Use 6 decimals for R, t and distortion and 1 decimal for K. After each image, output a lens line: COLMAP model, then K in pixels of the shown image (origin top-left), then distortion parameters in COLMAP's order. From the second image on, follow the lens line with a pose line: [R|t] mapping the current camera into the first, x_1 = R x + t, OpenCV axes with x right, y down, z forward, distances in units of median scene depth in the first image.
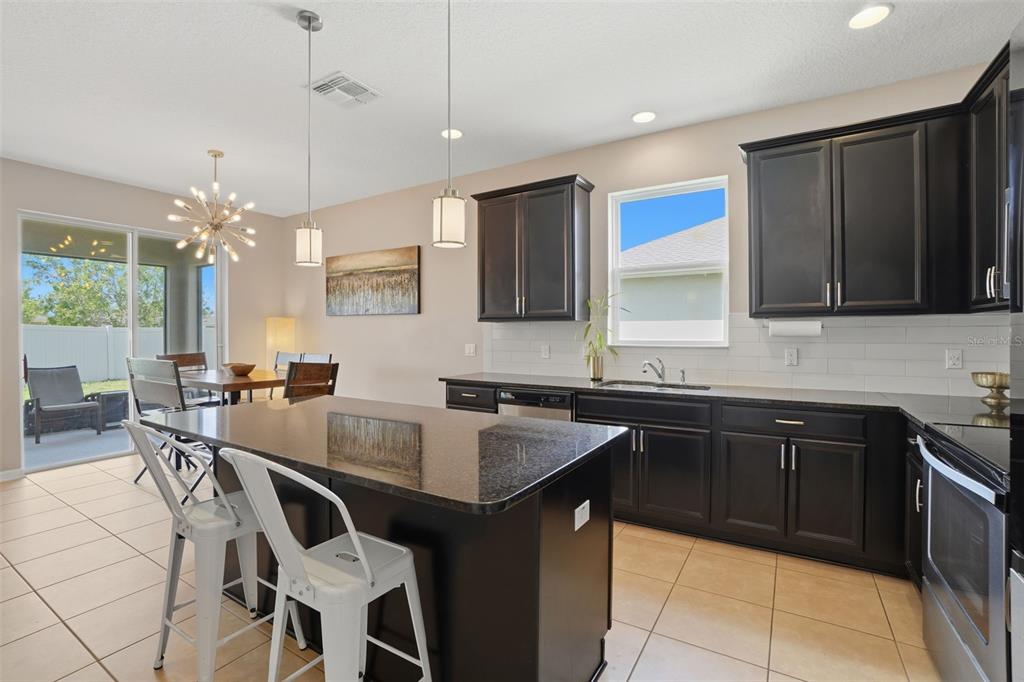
lens RADIAL K [[481.5, 0, 532.4], [0, 481.5, 337.4], [0, 0, 1]] dist [-0.023530, 0.012048]
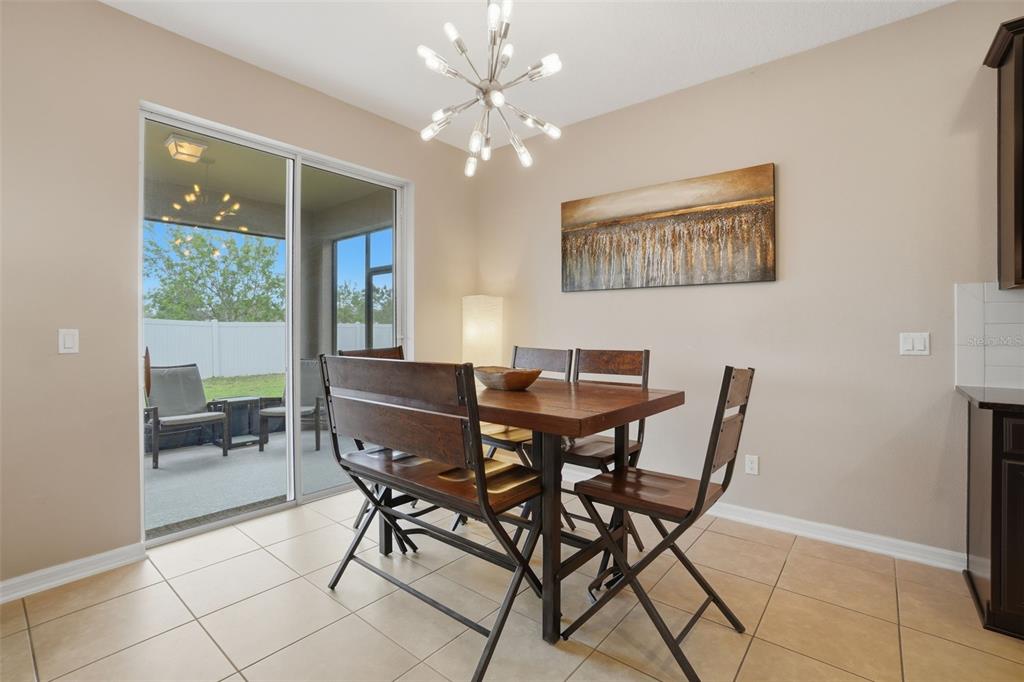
lens RADIAL K [[458.9, 0, 528.8], [0, 458.9, 334.7], [0, 0, 1]] dist [-0.033345, 0.006267]
pose [[0.995481, 0.003313, -0.094904, -0.426343], [-0.003788, 0.999981, -0.004829, 0.016241], [0.094887, 0.005167, 0.995475, 0.387454]]
